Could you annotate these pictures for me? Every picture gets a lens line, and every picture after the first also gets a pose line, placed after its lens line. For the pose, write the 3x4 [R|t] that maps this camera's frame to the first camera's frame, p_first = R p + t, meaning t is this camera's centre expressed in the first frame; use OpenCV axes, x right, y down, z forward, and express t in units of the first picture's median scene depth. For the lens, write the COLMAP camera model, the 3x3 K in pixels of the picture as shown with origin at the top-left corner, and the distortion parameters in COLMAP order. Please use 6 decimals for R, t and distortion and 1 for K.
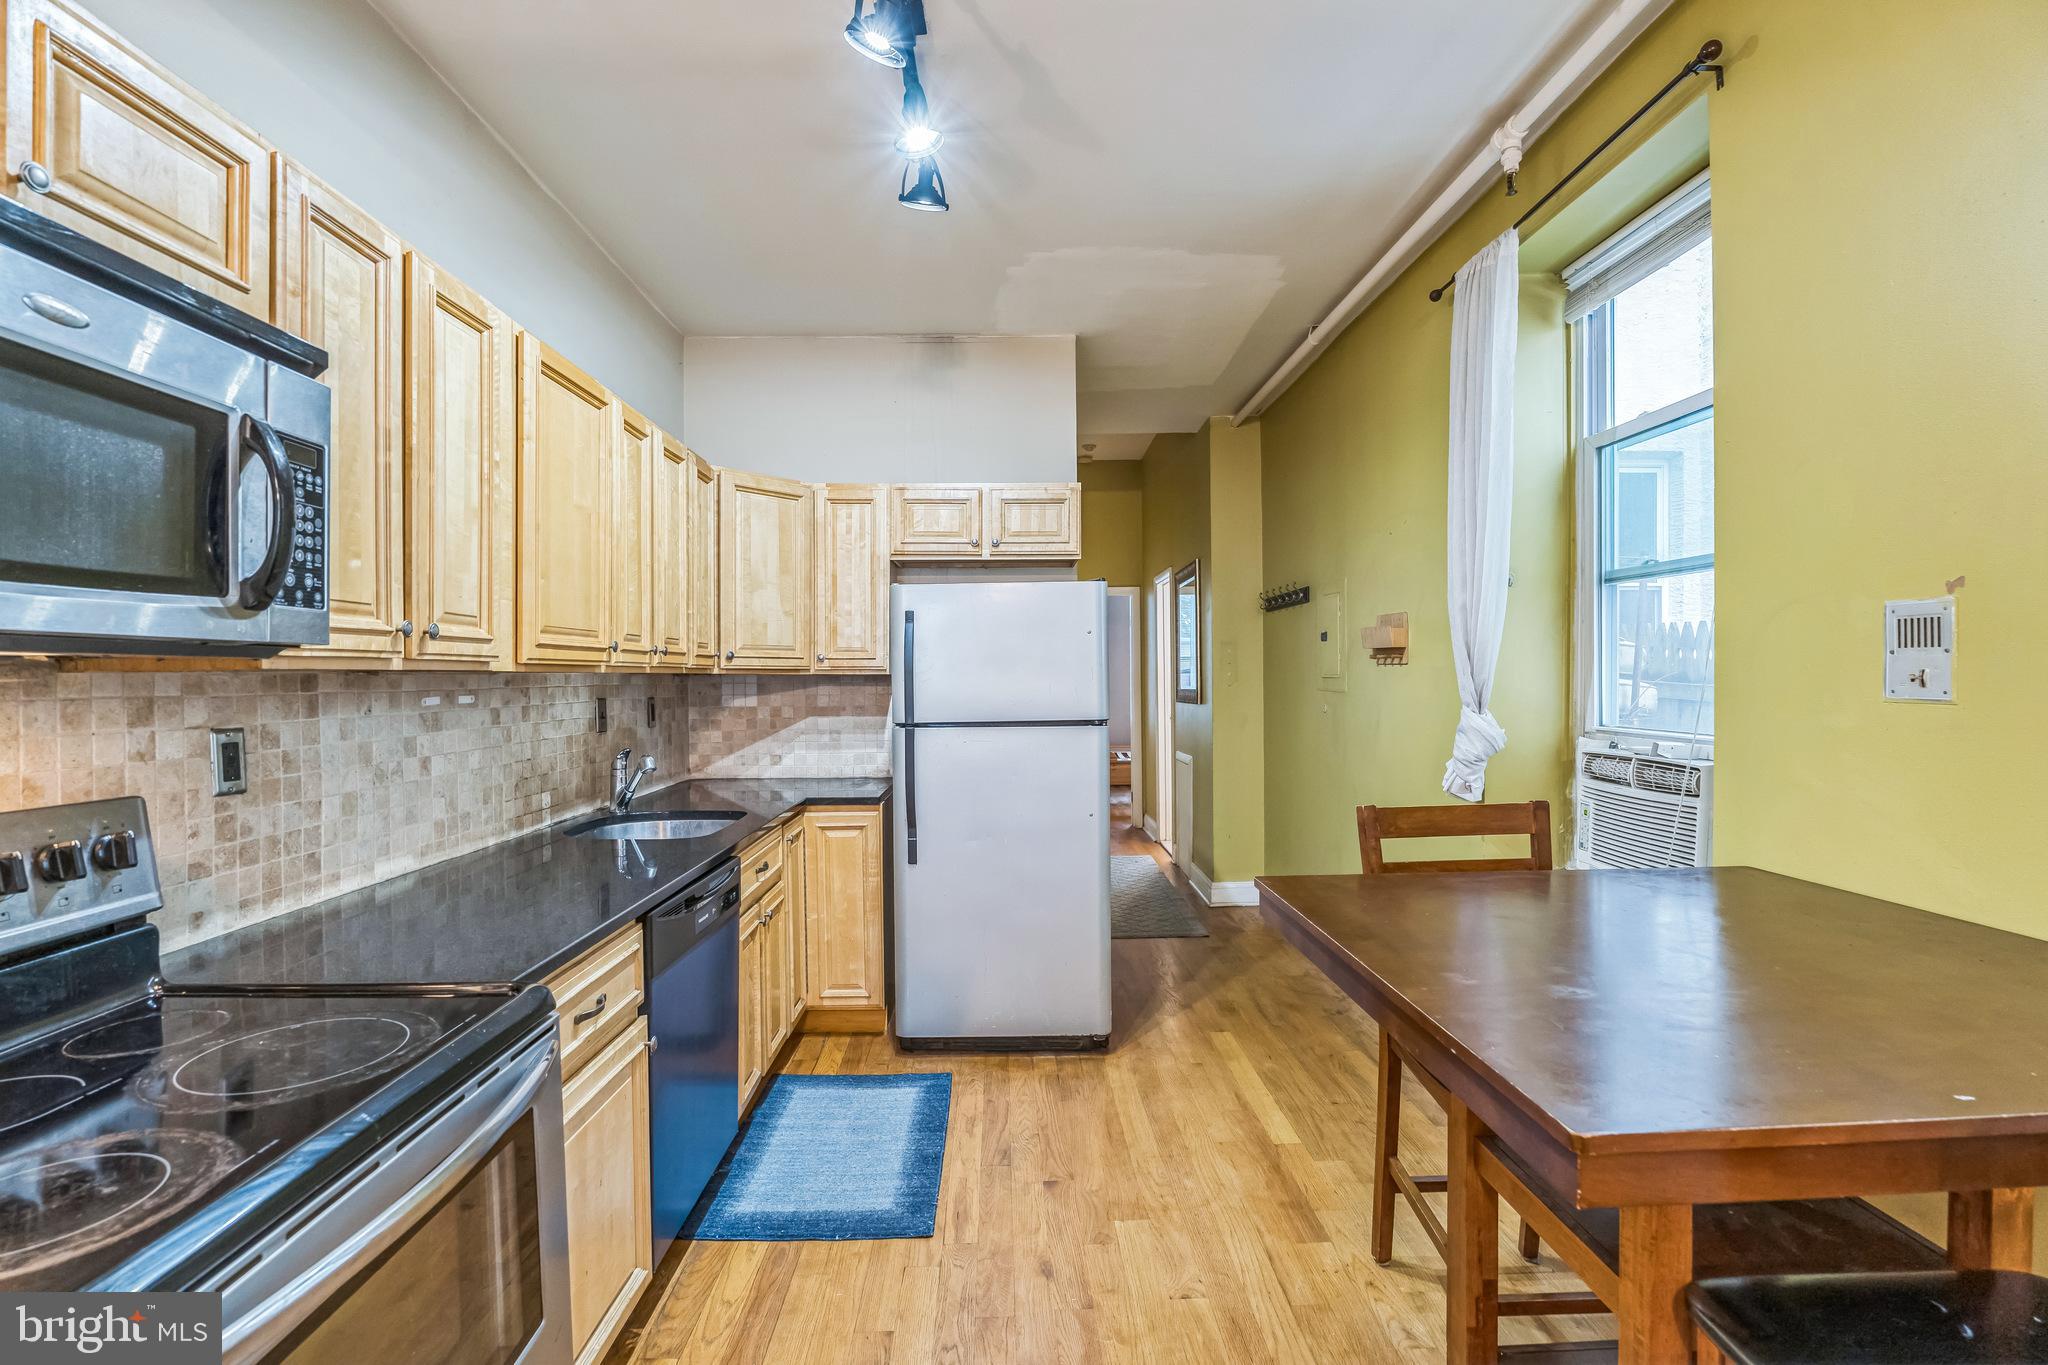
lens RADIAL K [[943.1, 0, 1024.0], [0, 943.1, 682.5], [0, 0, 1]] dist [-0.028934, 0.006142]
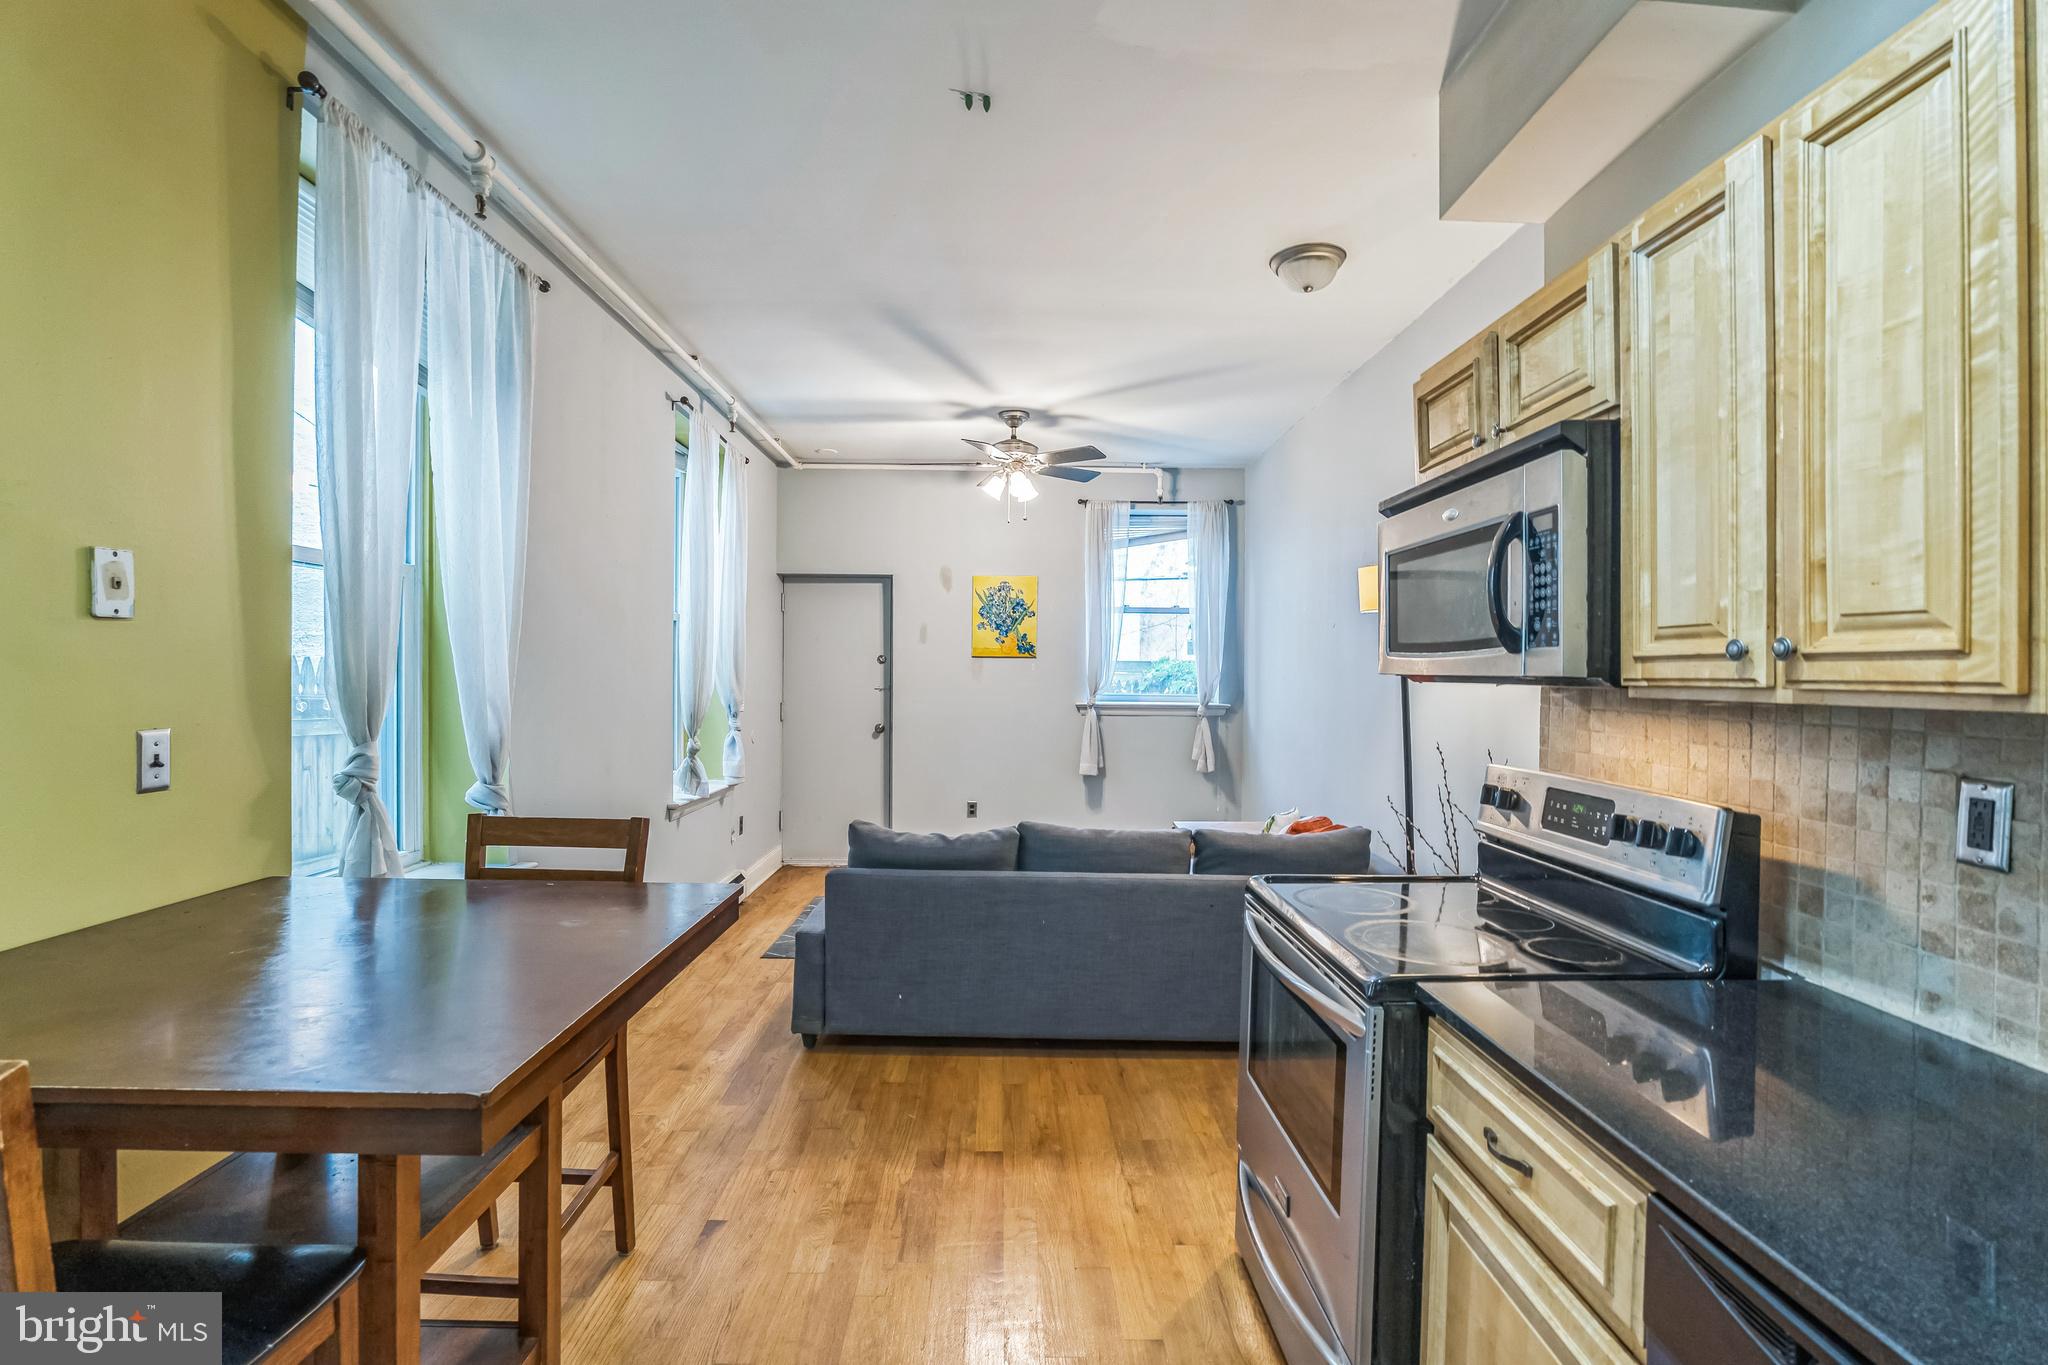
lens RADIAL K [[943.1, 0, 1024.0], [0, 943.1, 682.5], [0, 0, 1]] dist [-0.028934, 0.006142]
pose [[-0.999954, -0.000468, 0.009593, -0.085862], [-0.000284, 0.999815, 0.019227, -0.047956], [-0.009601, 0.019224, -0.999769, 1.888537]]
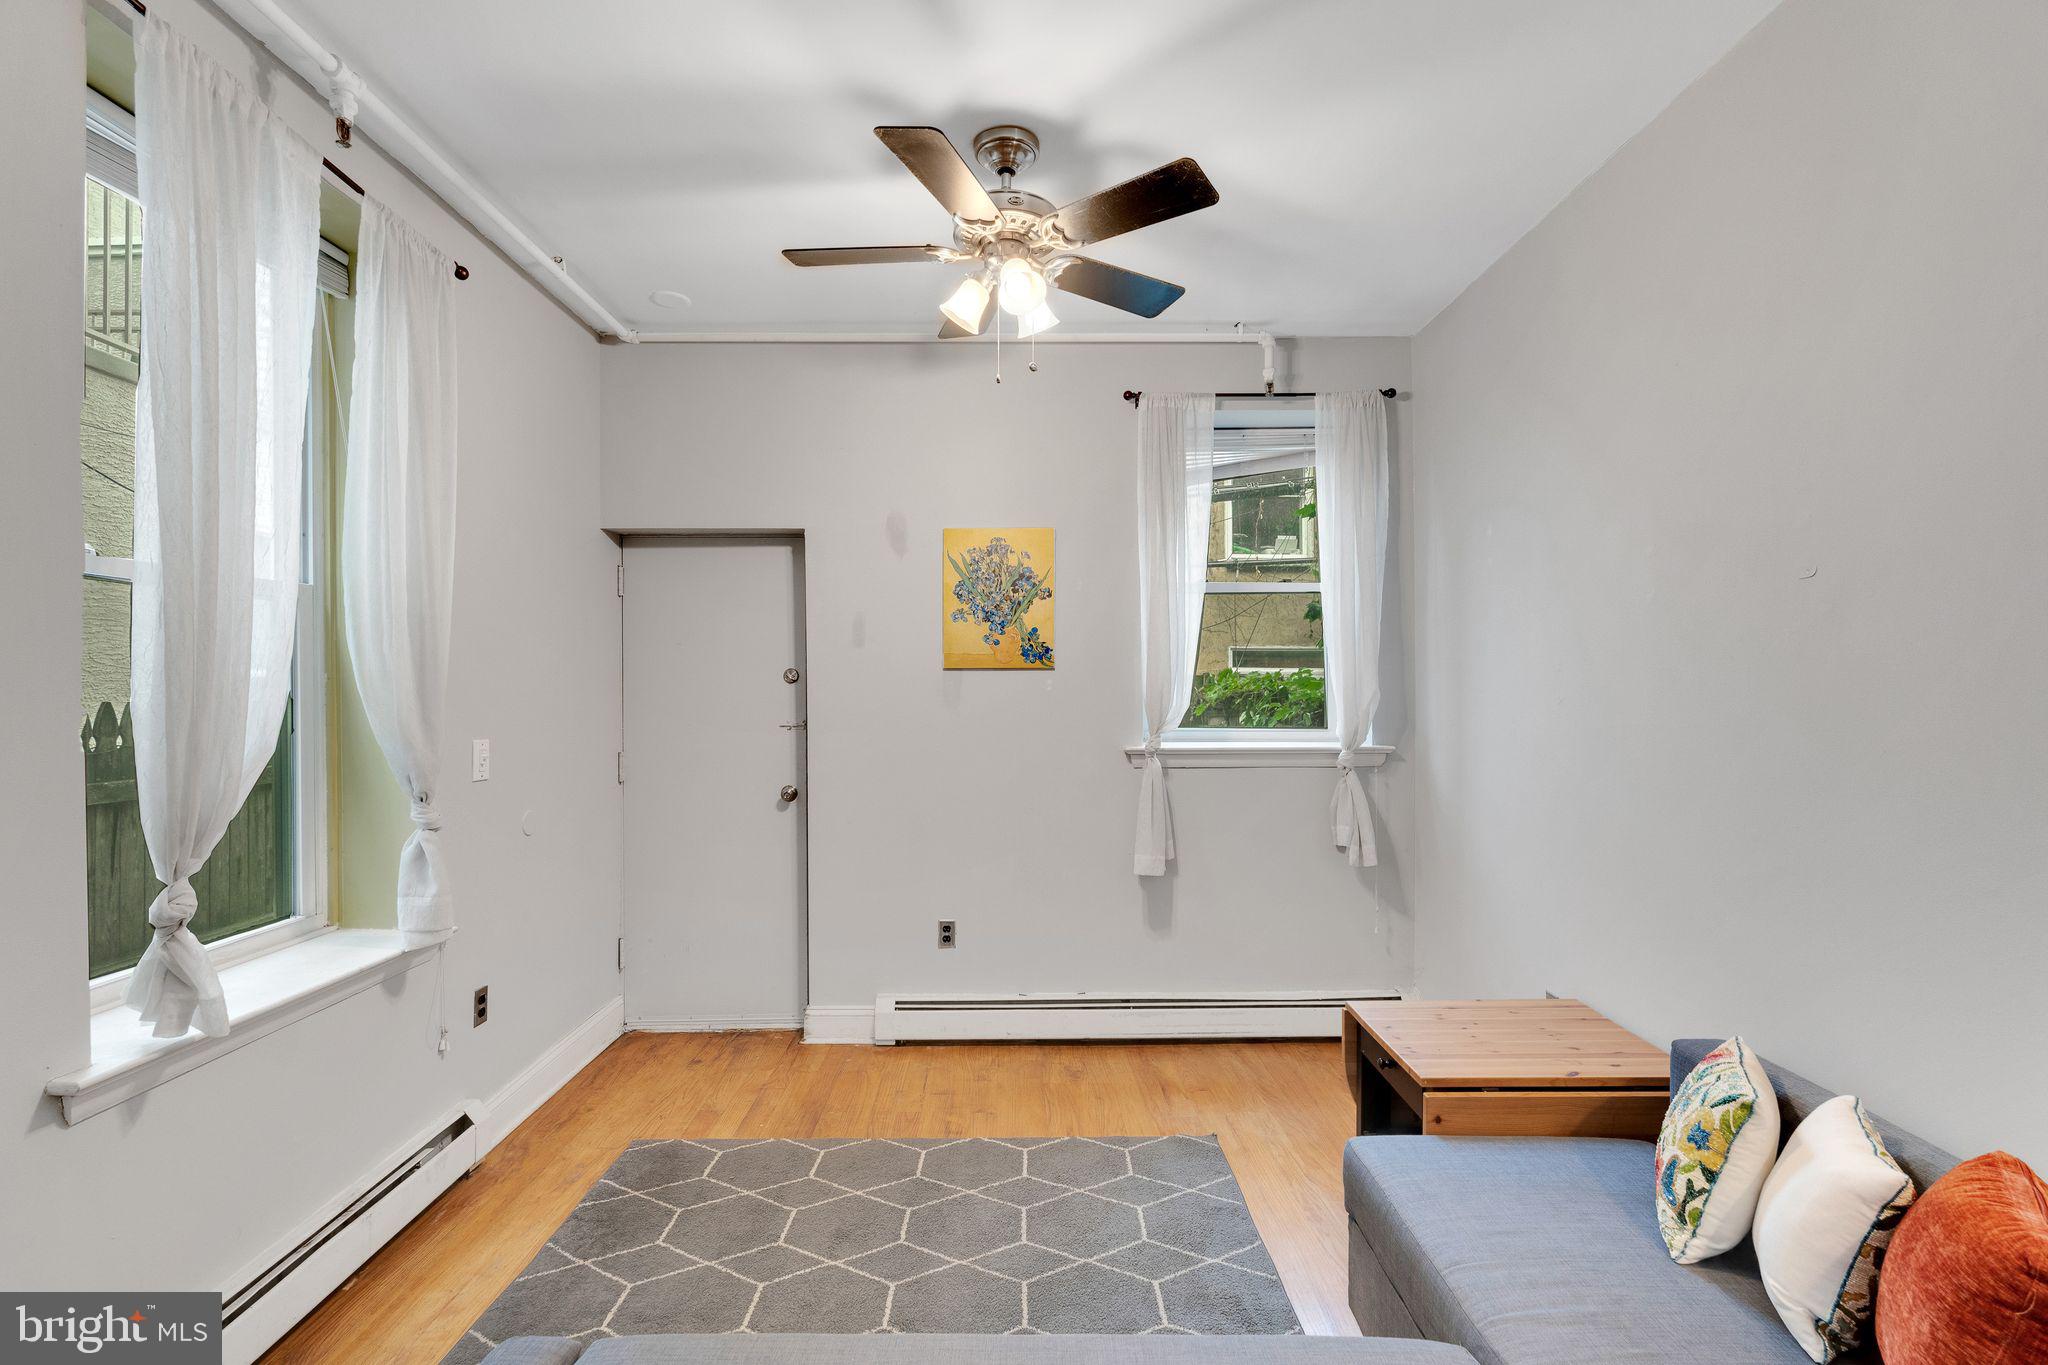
lens RADIAL K [[943.1, 0, 1024.0], [0, 943.1, 682.5], [0, 0, 1]] dist [-0.028934, 0.006142]
pose [[-0.999782, 0.013937, 0.015529, -0.079671], [0.013949, 0.999902, 0.000648, -0.047483], [-0.015518, 0.000865, -0.999879, 1.474168]]
